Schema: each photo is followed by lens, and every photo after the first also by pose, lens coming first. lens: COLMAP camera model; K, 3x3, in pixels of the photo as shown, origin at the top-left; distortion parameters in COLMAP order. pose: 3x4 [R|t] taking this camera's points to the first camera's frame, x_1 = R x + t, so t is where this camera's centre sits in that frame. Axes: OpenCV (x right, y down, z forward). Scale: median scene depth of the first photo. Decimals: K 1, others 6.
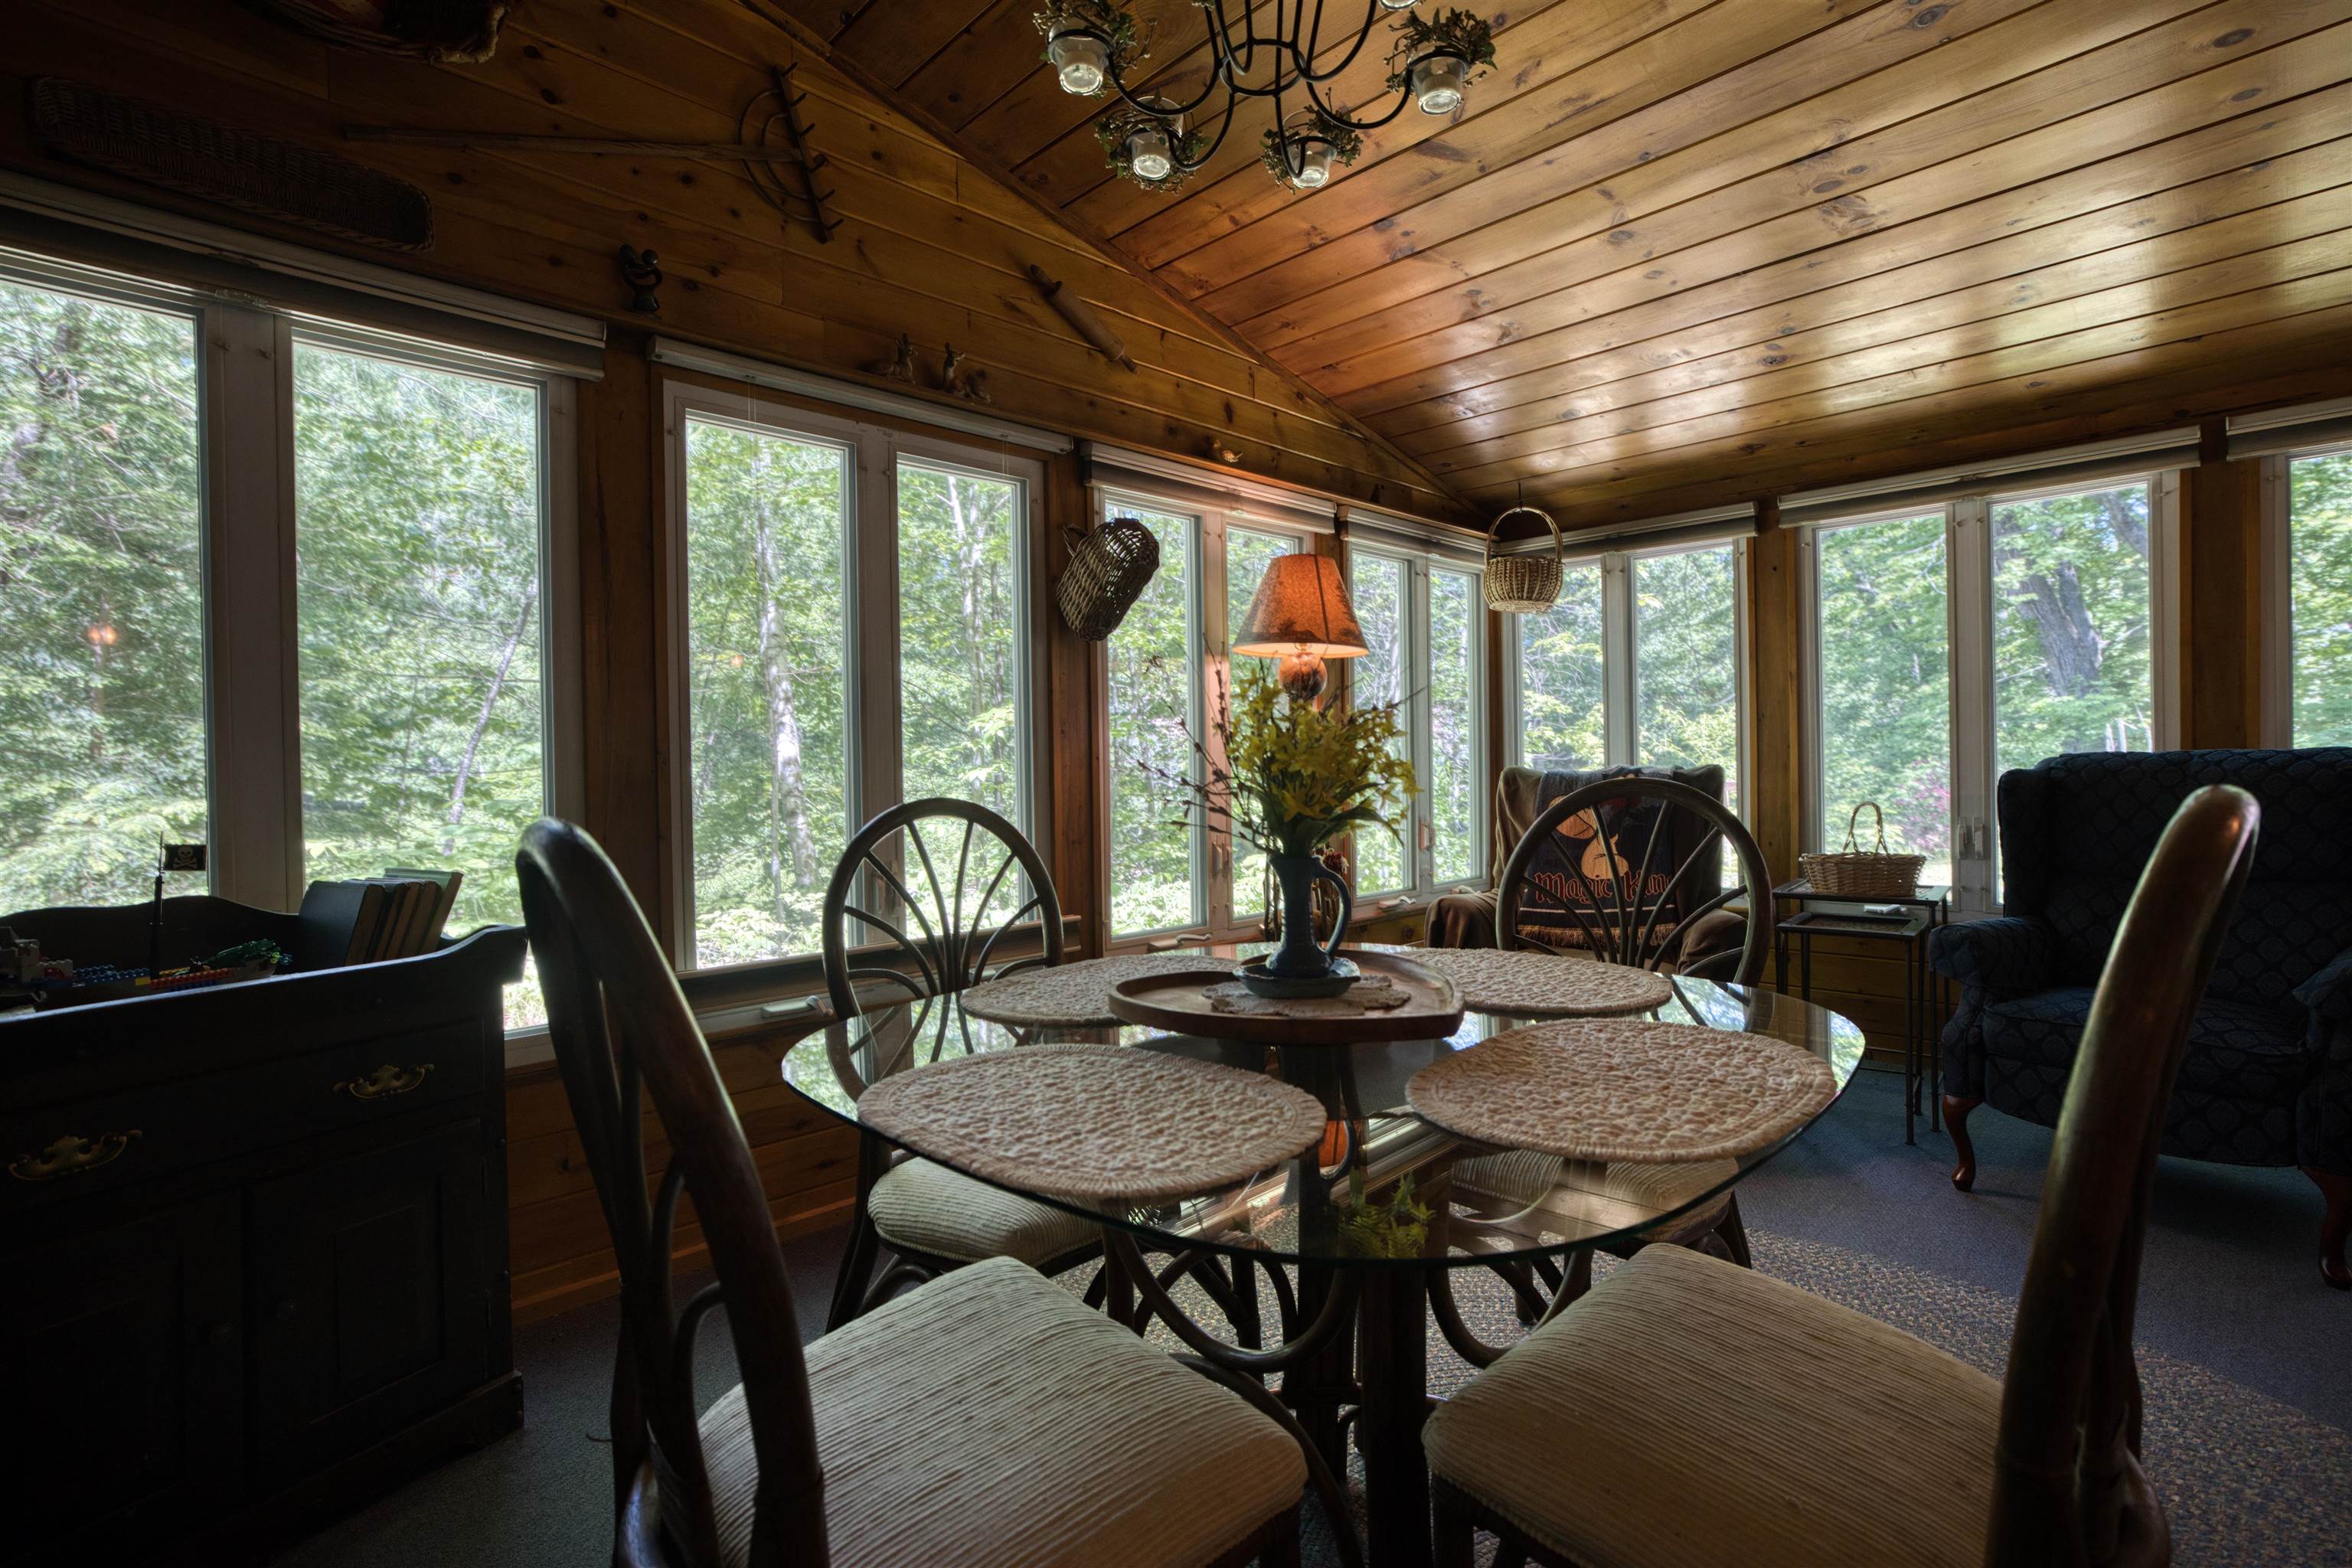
lens RADIAL K [[1091.1, 0, 1174.6], [0, 1091.1, 768.7], [0, 0, 1]] dist [0.000920, 0.000096]
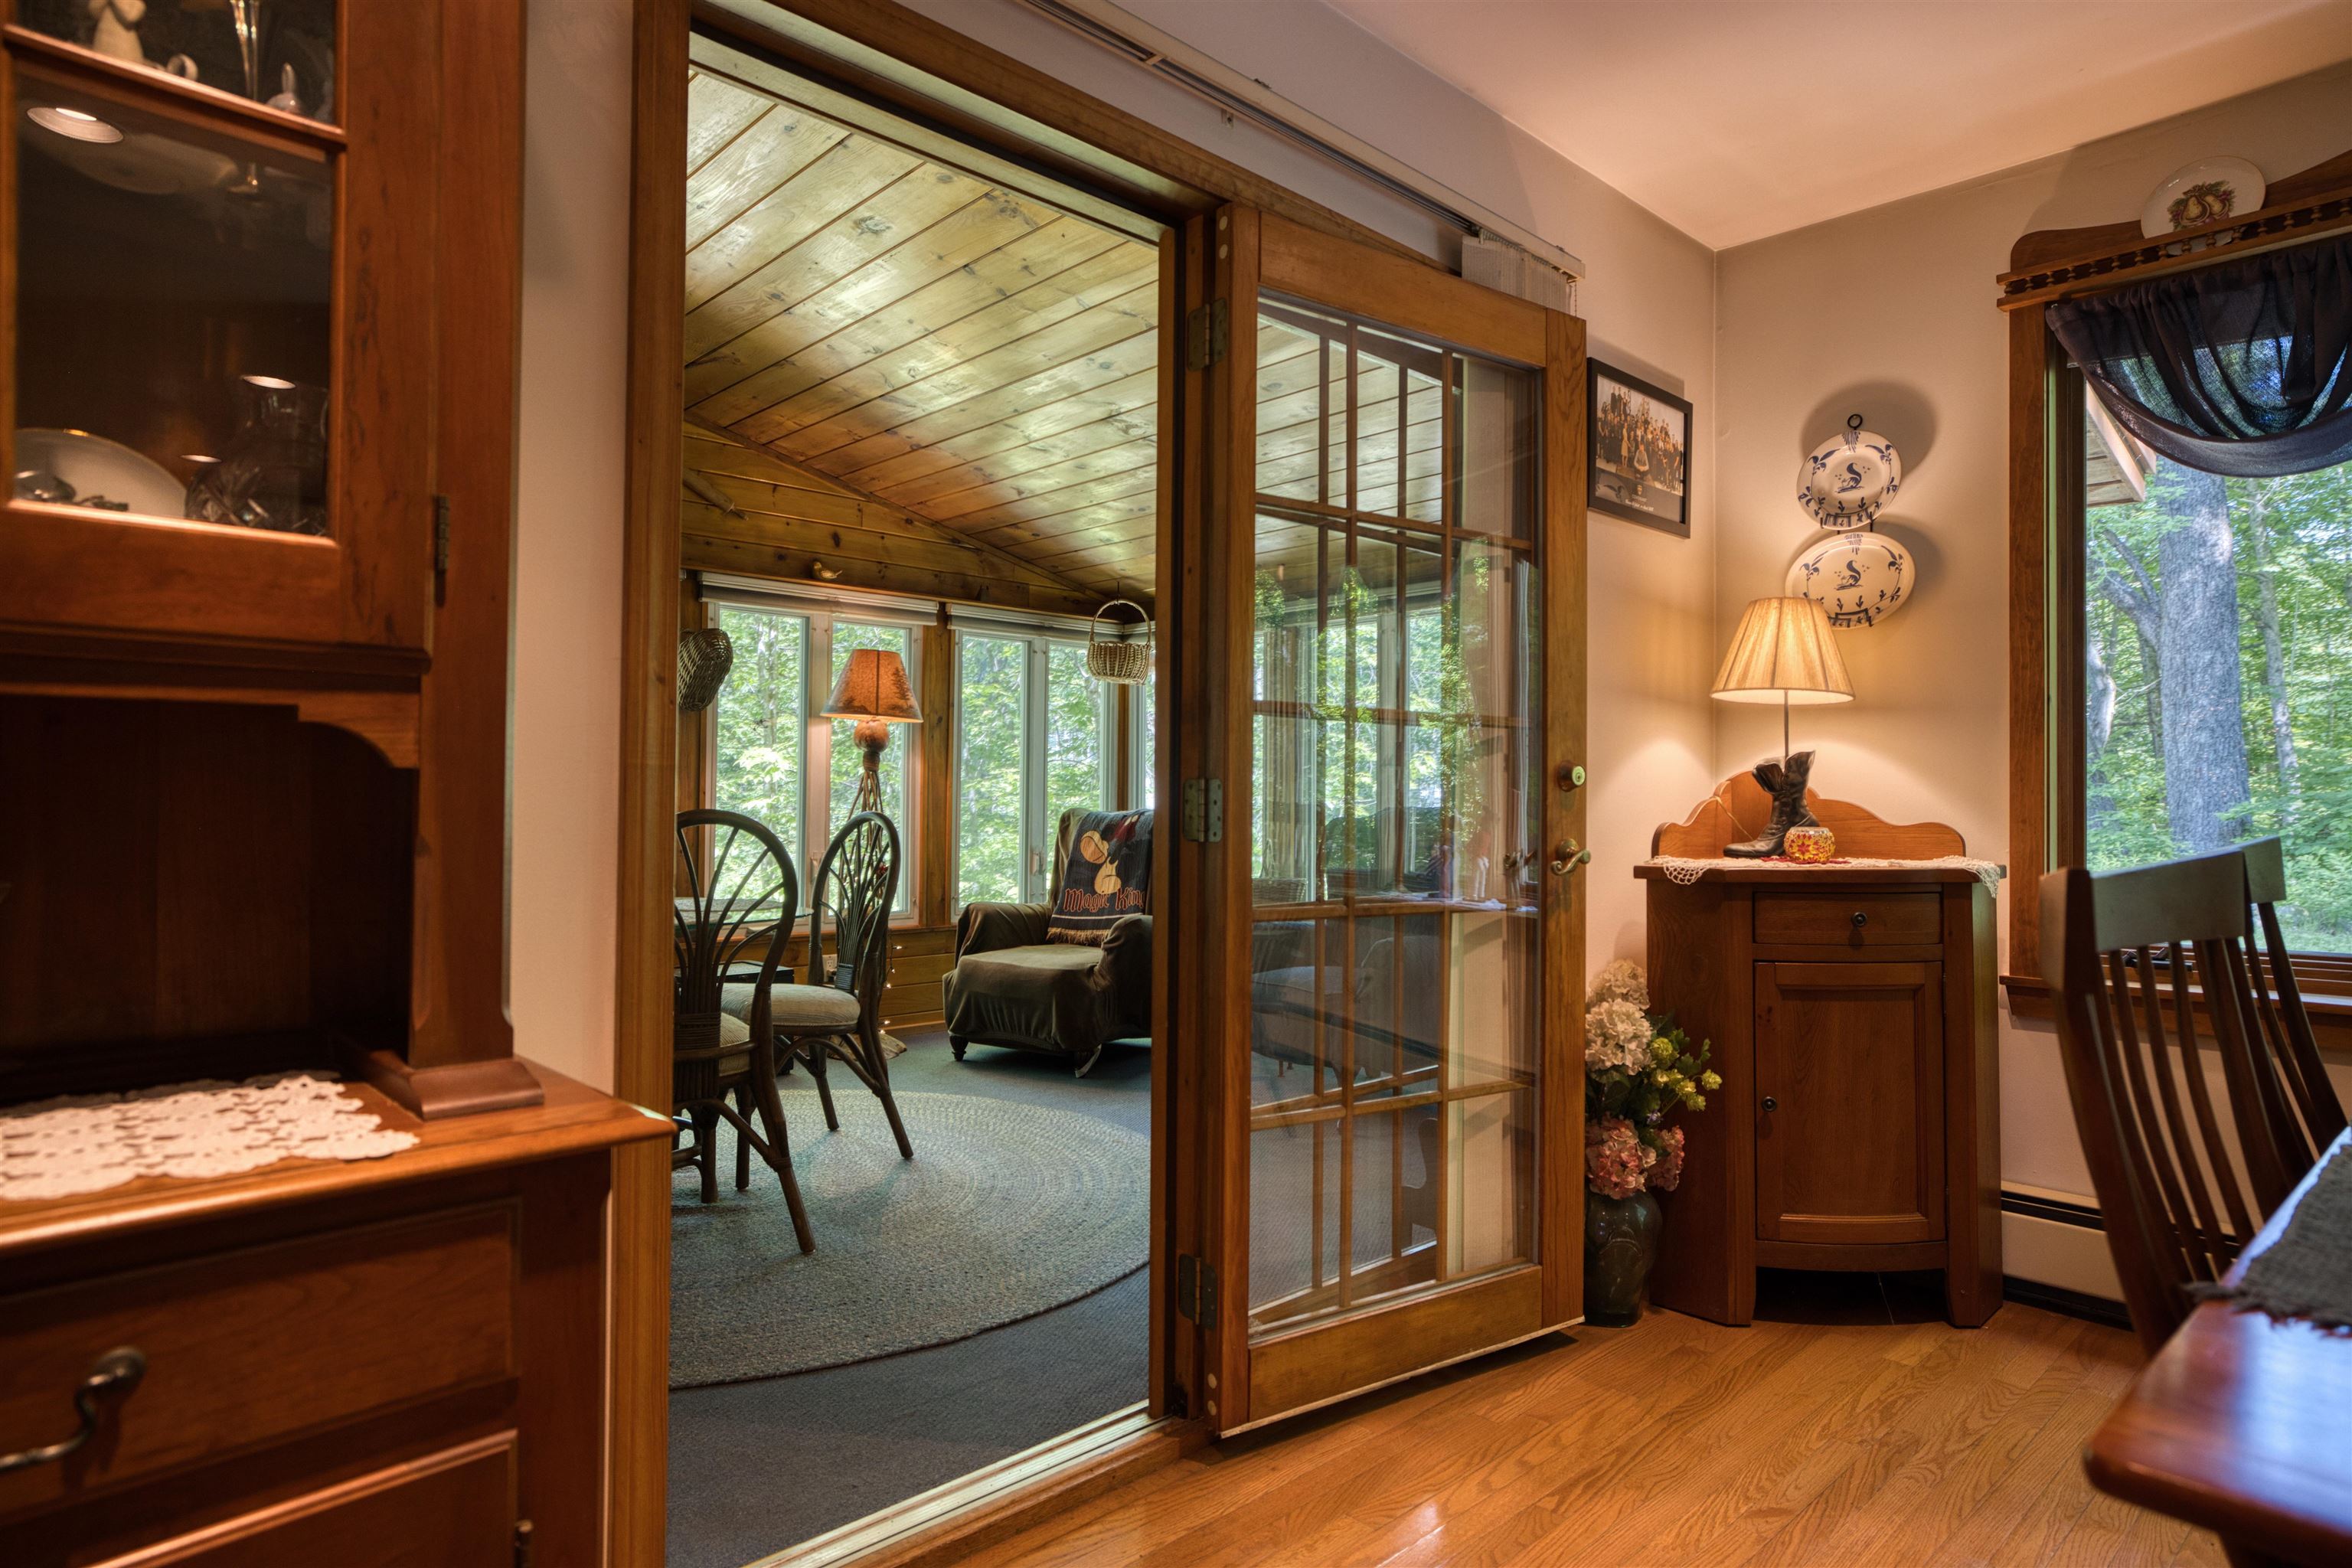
lens RADIAL K [[1319.8, 0, 1186.6], [0, 1319.8, 780.3], [0, 0, 1]] dist [-0.012163, 0.015264]
pose [[0.999477, 0.023727, -0.021968, 0.524038], [-0.024127, 0.999544, -0.018138, -0.010365], [0.021528, 0.018658, 0.999594, -0.610603]]
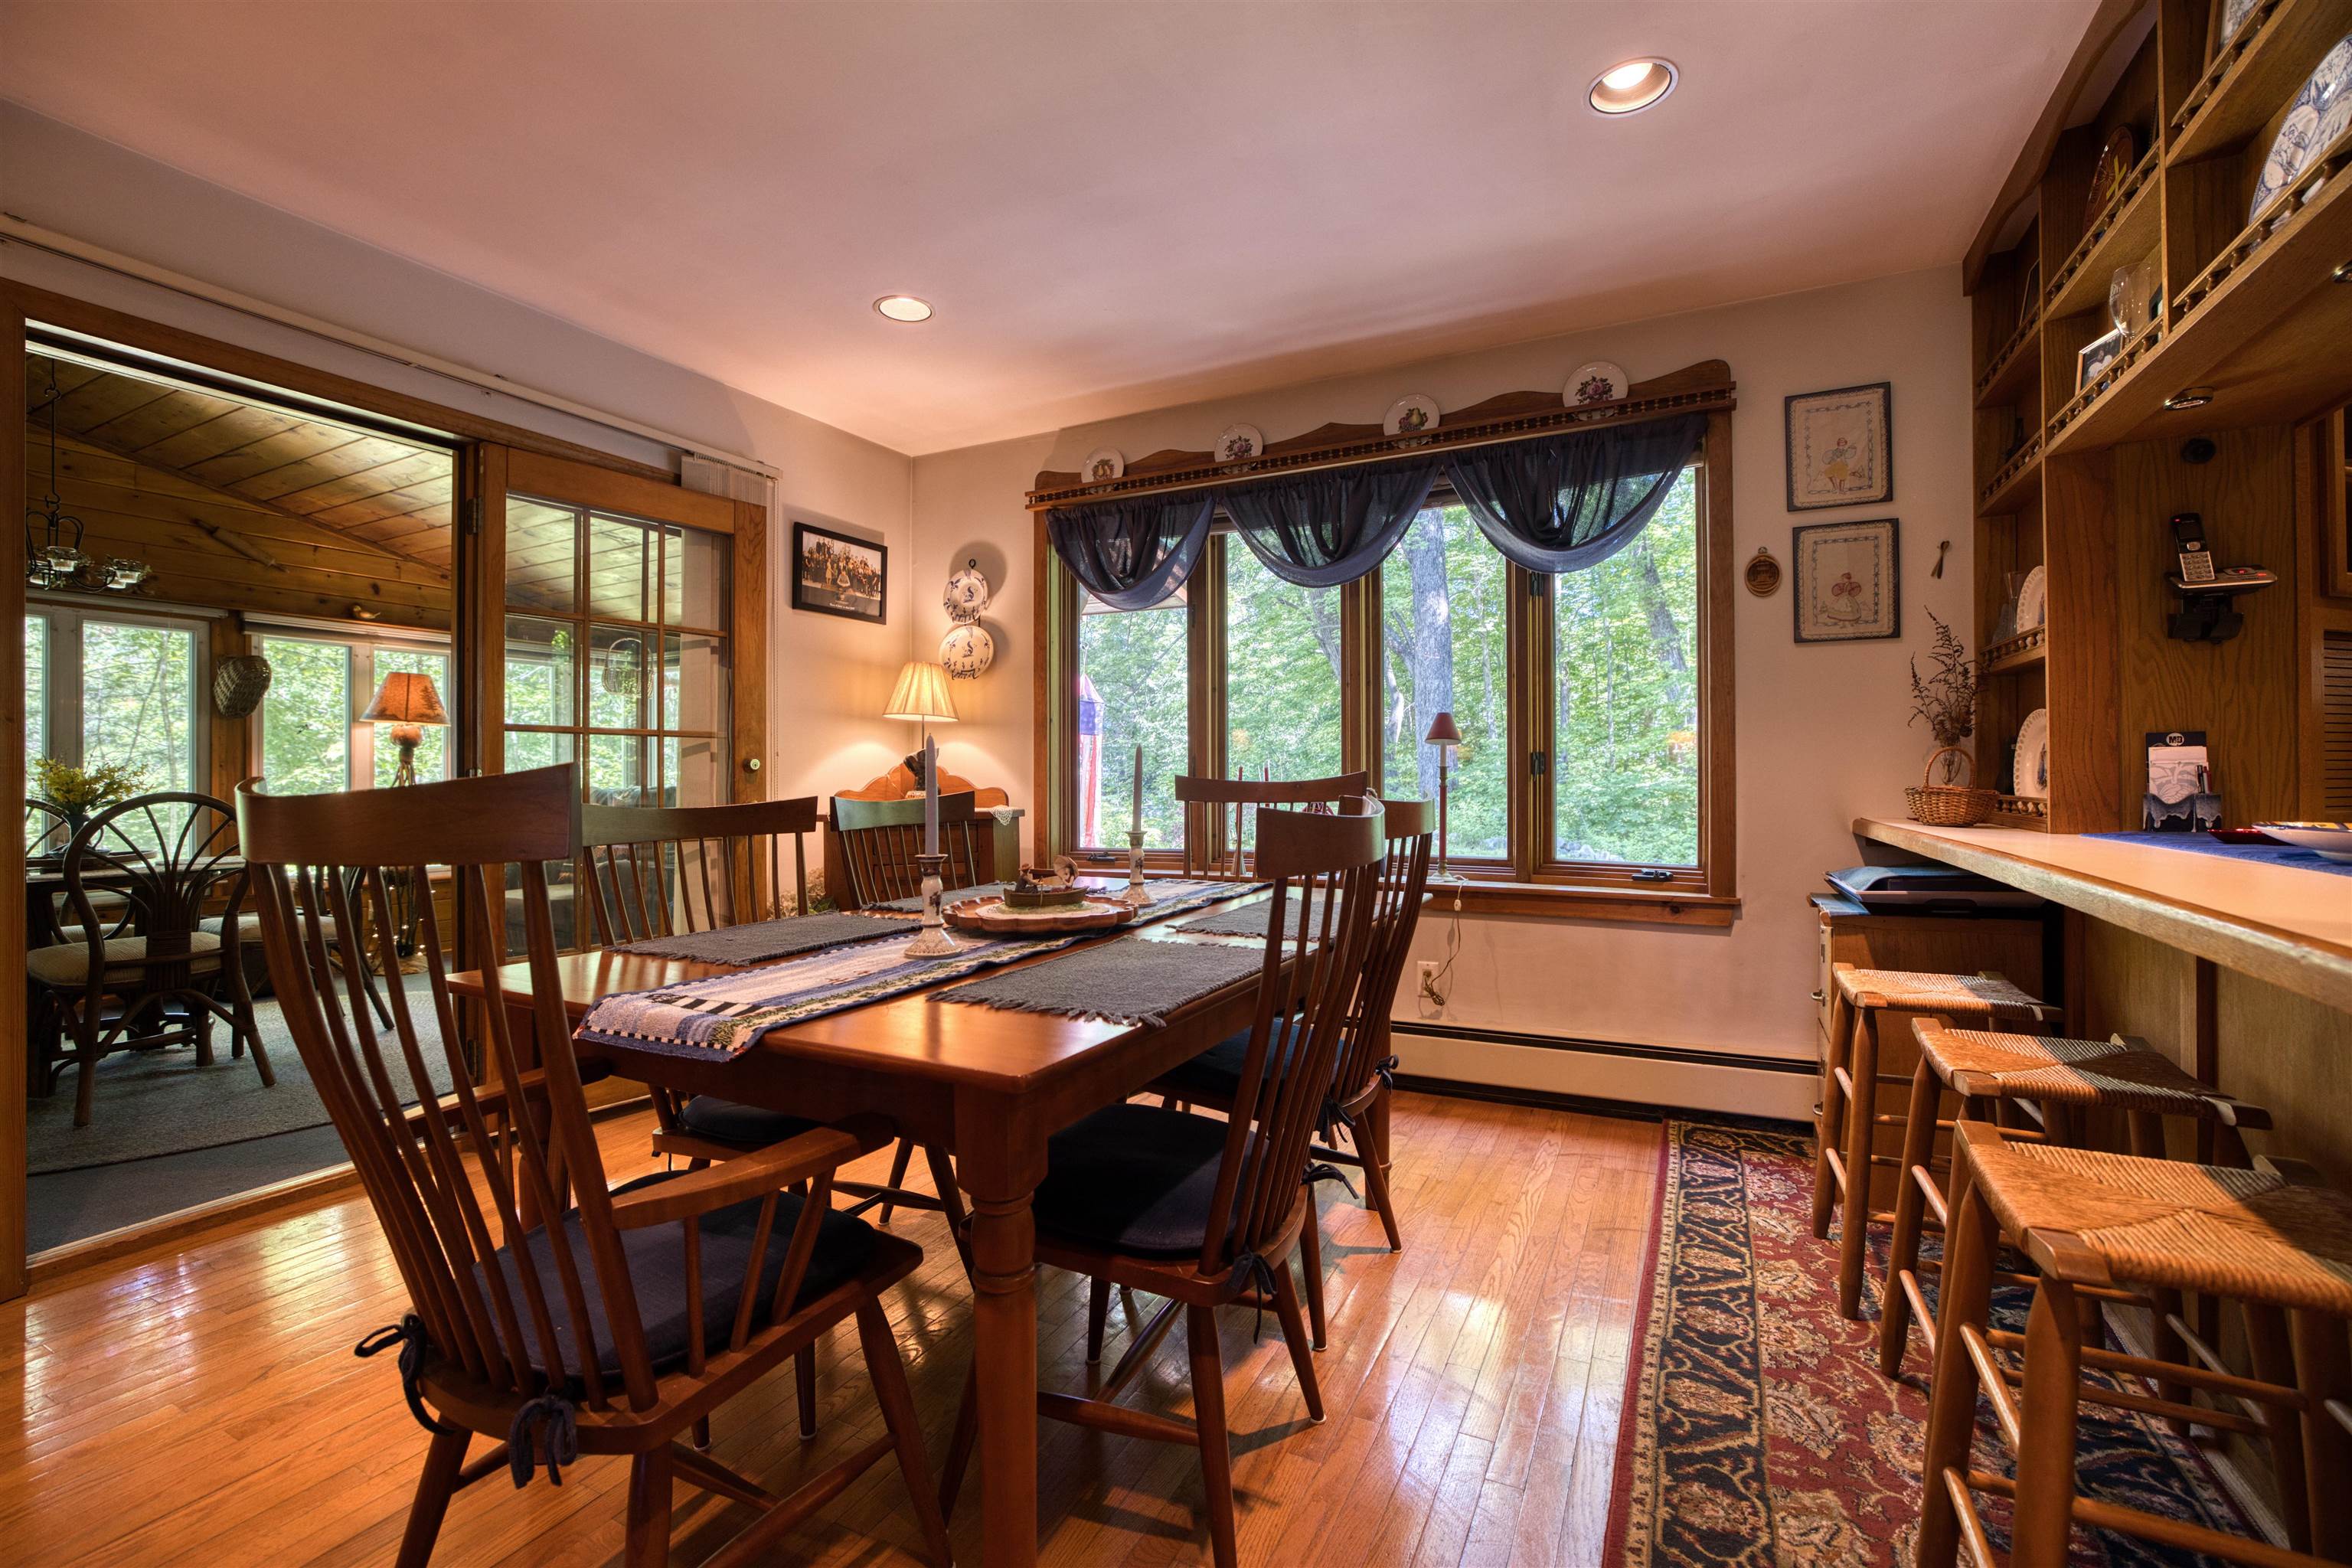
lens RADIAL K [[1012.9, 0, 1197.5], [0, 1012.9, 777.2], [0, 0, 1]] dist [-0.042628, 0.015261]
pose [[0.951566, 0.009669, 0.307292, 0.836338], [-0.007464, 0.999937, -0.008351, -0.013480], [-0.307354, 0.005653, 0.951579, -0.957367]]
